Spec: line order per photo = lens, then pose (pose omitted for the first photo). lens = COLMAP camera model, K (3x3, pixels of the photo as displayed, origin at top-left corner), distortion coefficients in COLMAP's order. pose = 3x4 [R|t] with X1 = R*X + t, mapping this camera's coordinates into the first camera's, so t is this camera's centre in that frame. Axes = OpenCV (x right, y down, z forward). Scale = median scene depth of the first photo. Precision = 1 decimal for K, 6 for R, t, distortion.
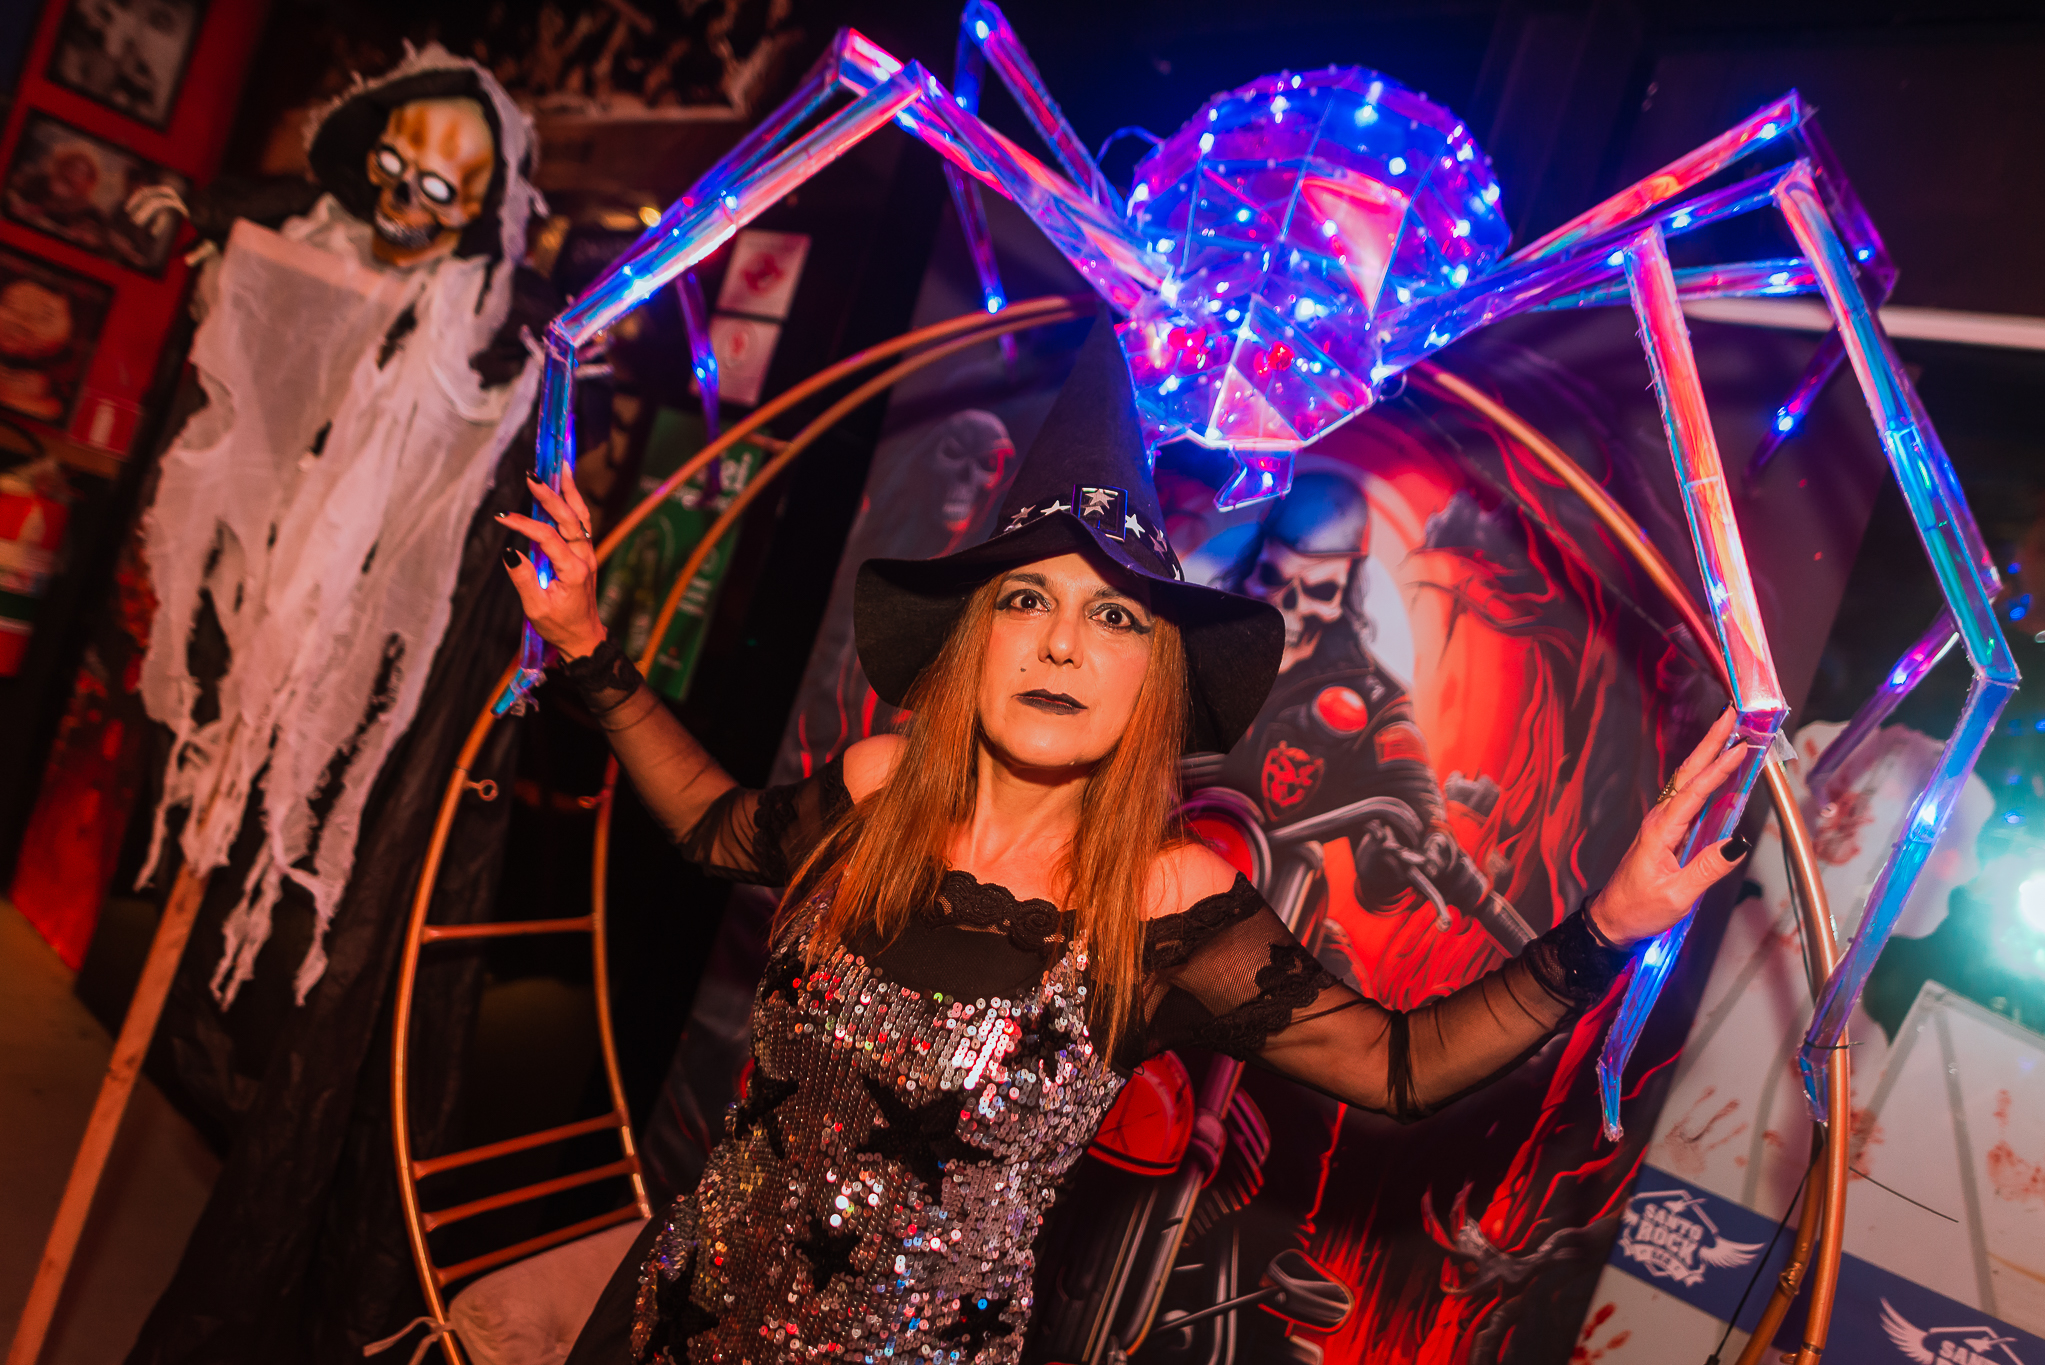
lens RADIAL K [[1552.1, 0, 1015.0], [0, 1552.1, 684.0], [0, 0, 1]] dist [0.000631, -0.003800]
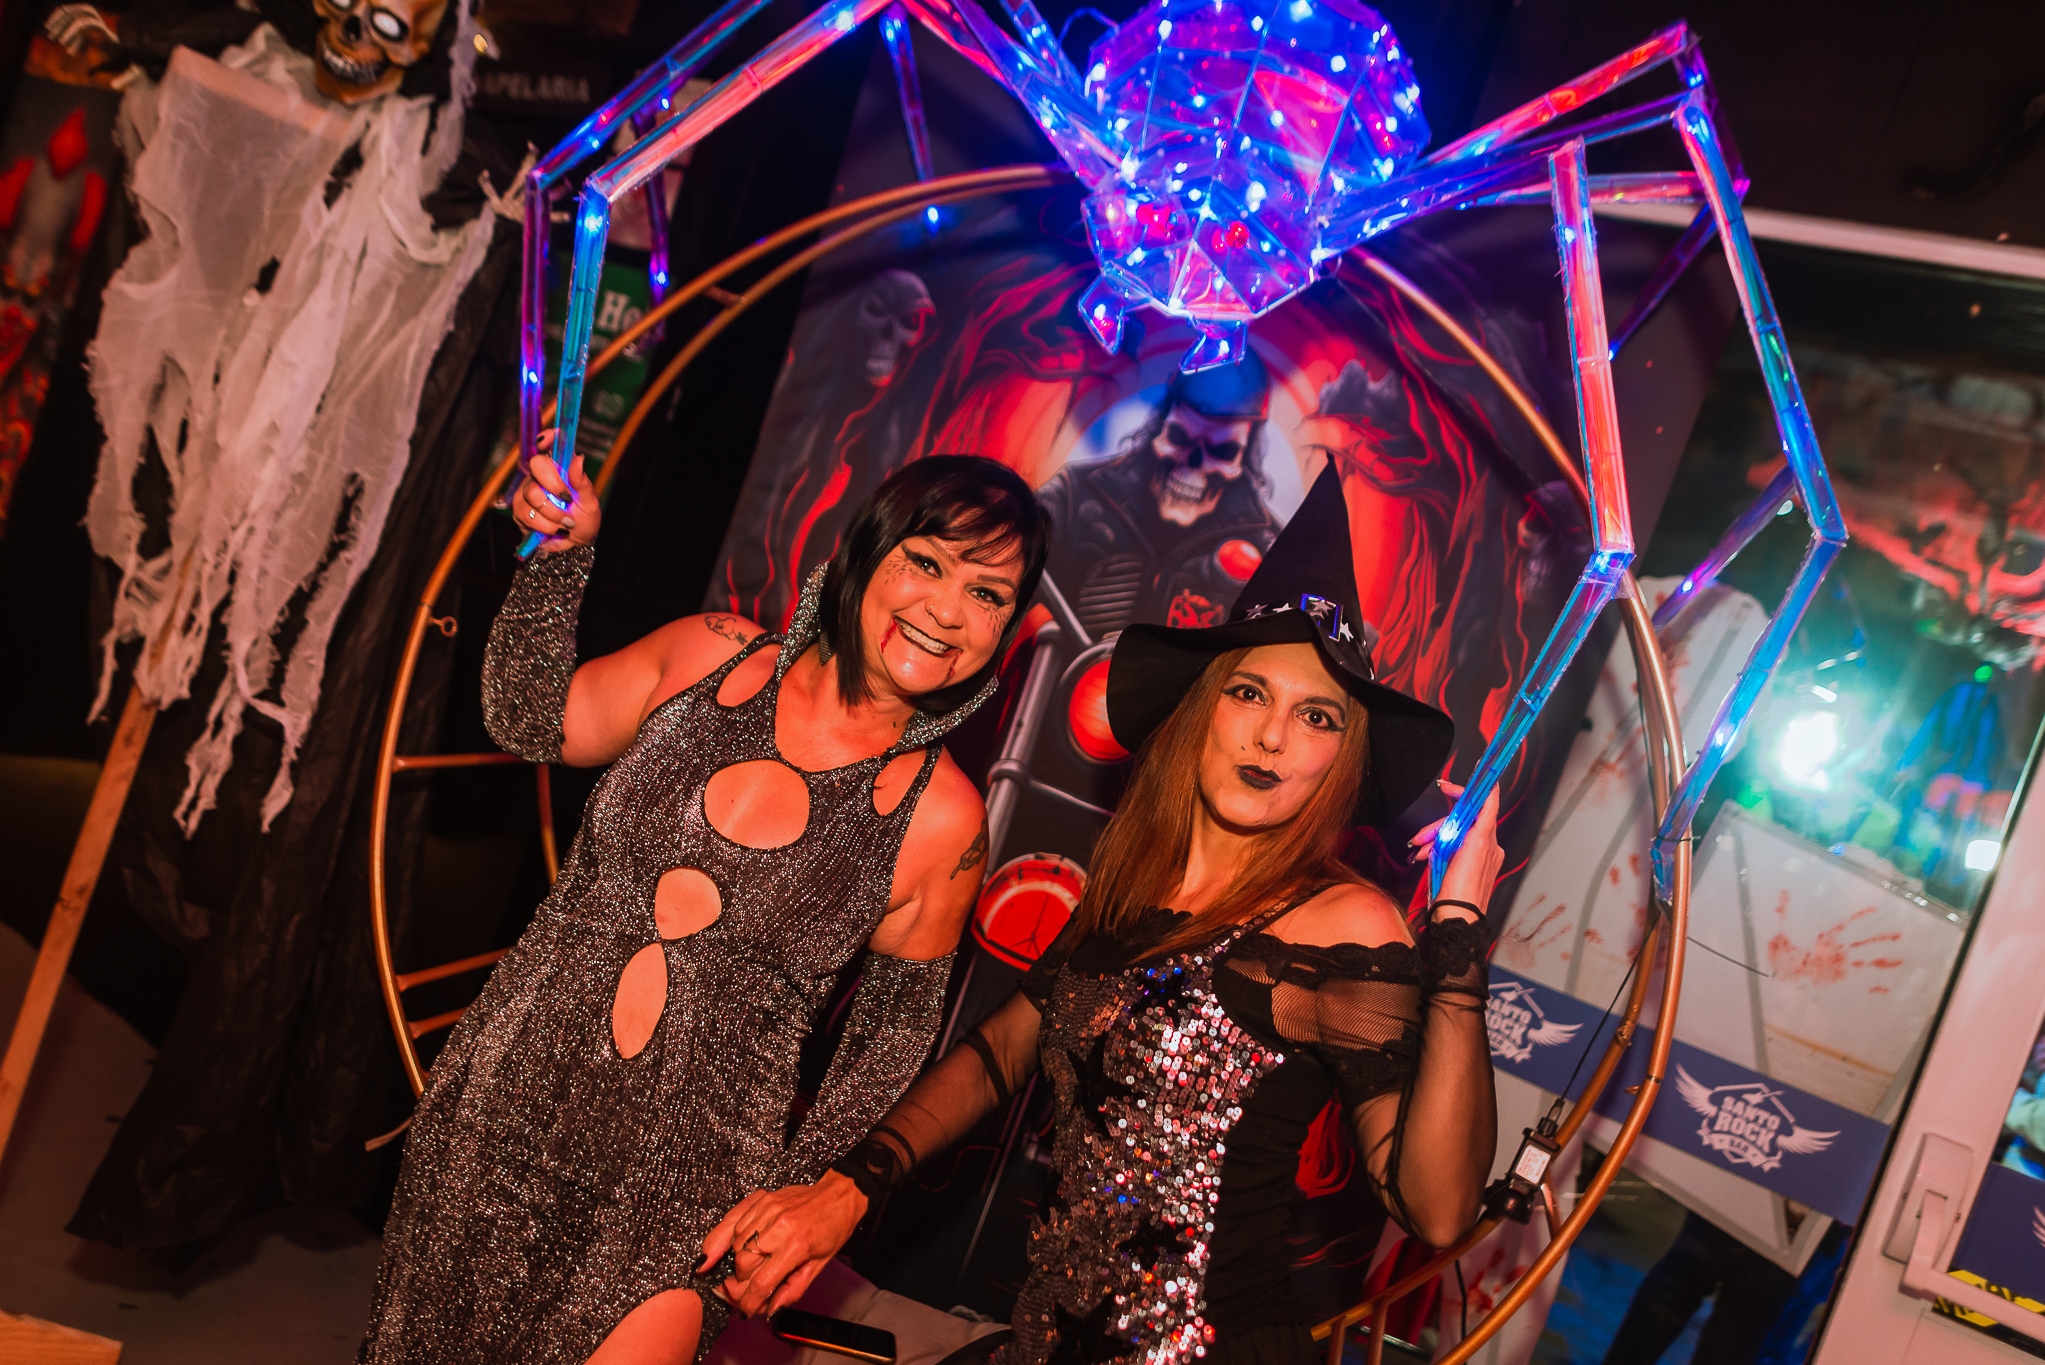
lens RADIAL K [[1556.3, 0, 1018.9], [0, 1556.3, 685.8], [0, 0, 1]] dist [0.001237, 0.002376]
pose [[0.991268, 0.002309, 0.131846, -0.097230], [-0.014487, 0.995702, 0.091477, 0.006718], [-0.131068, -0.092588, 0.987040, -0.080458]]
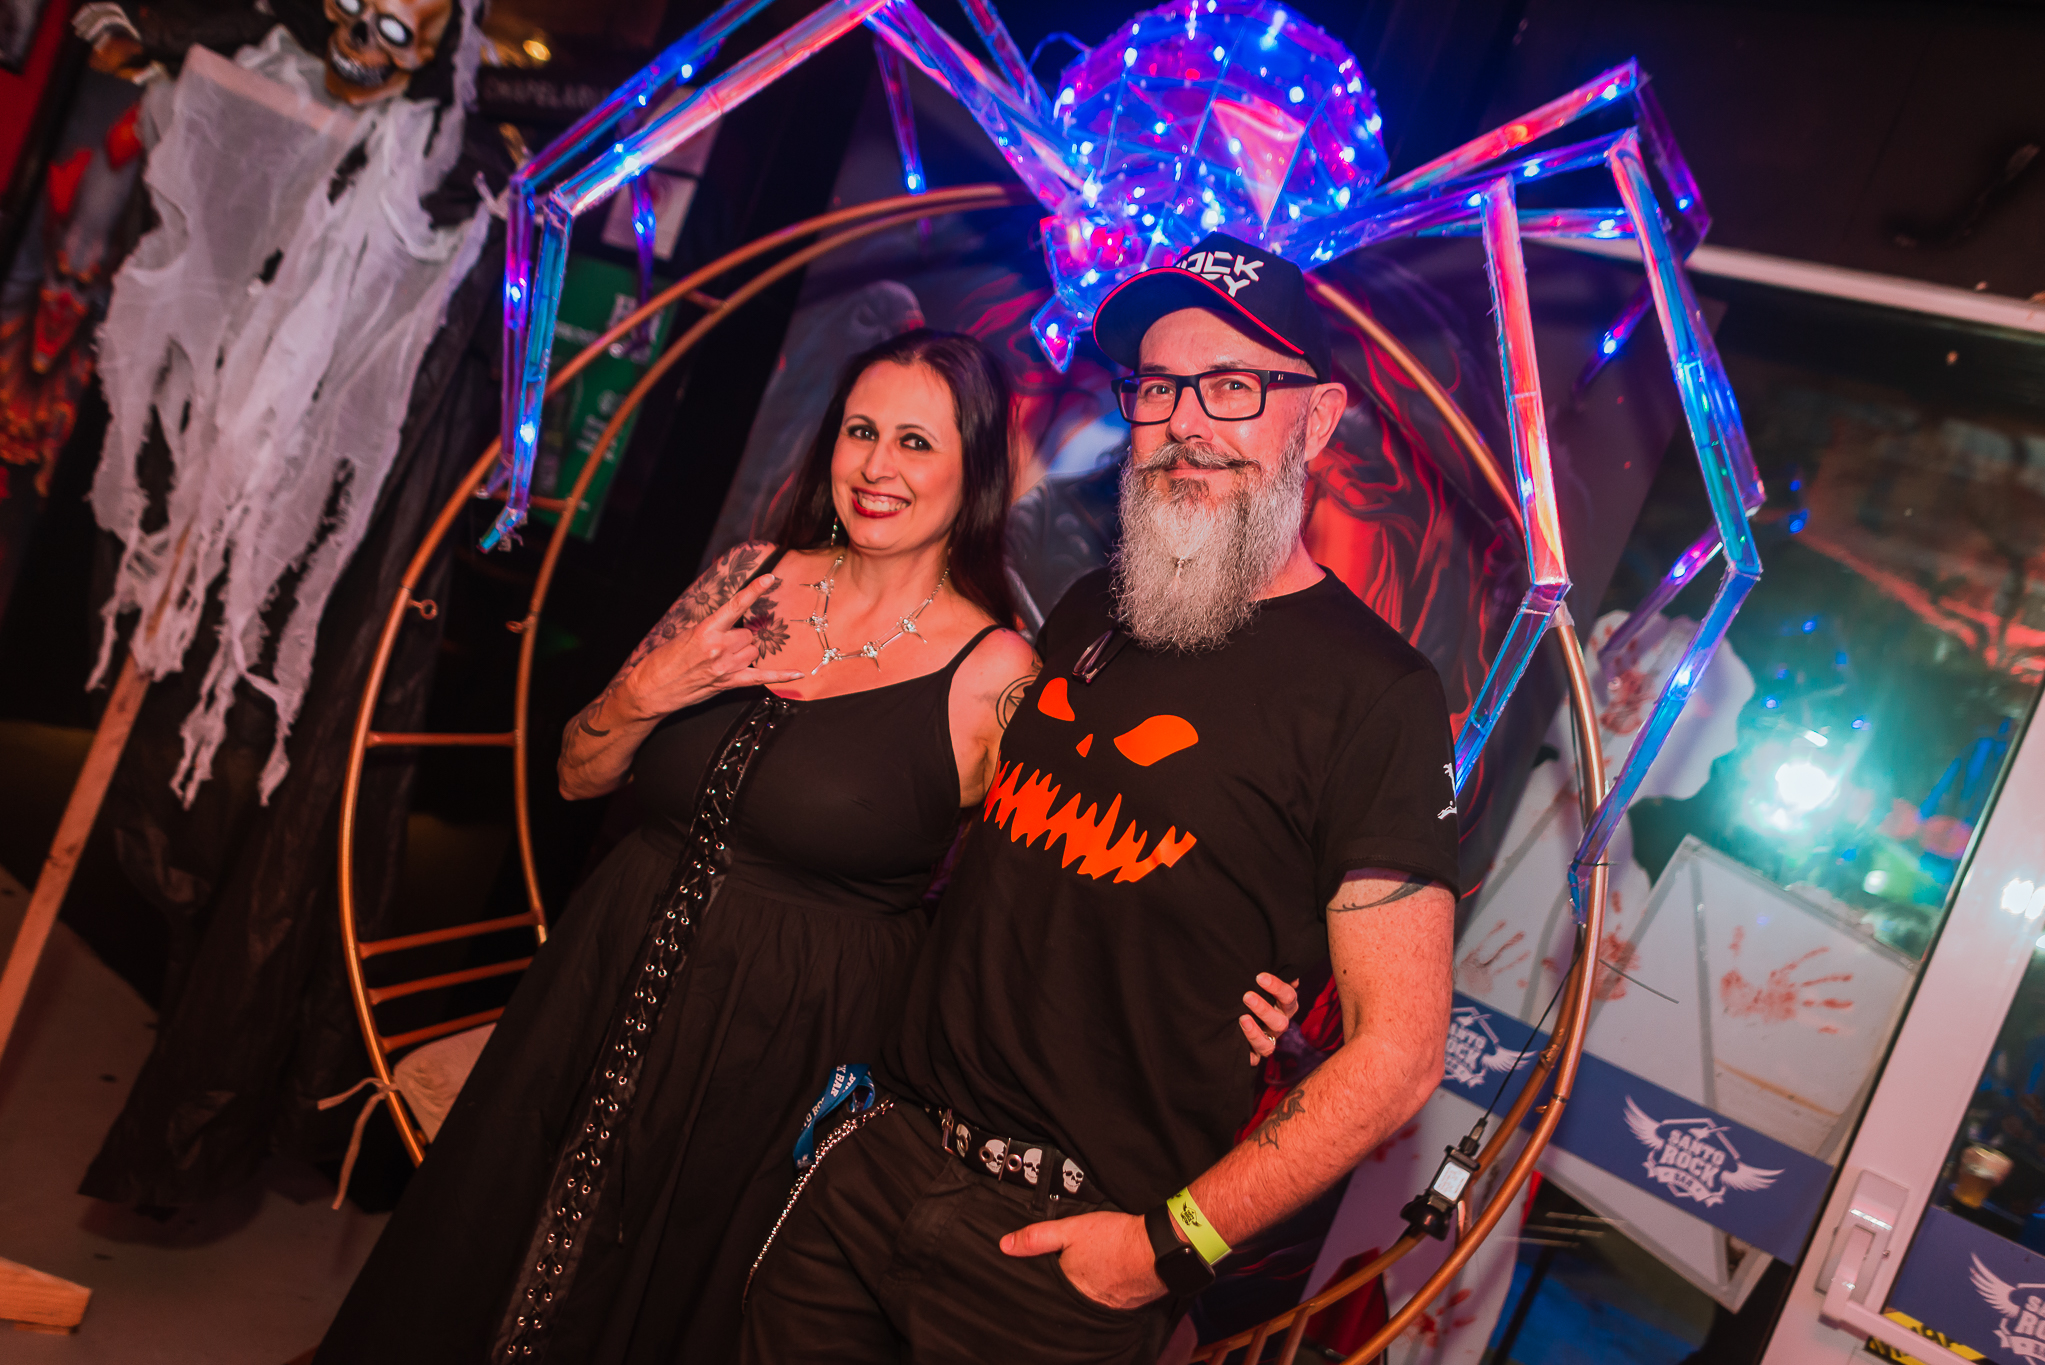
lens RADIAL K [[1556.3, 0, 1018.9], [0, 1556.3, 685.8], [0, 0, 1]] dist [0.001237, 0.002376]
pose [[0.993827, 0.045239, 0.101297, -0.039752], [-0.053536, 0.995296, 0.080749, 0.011357], [-0.097168, -0.085674, 0.991574, -0.112369]]
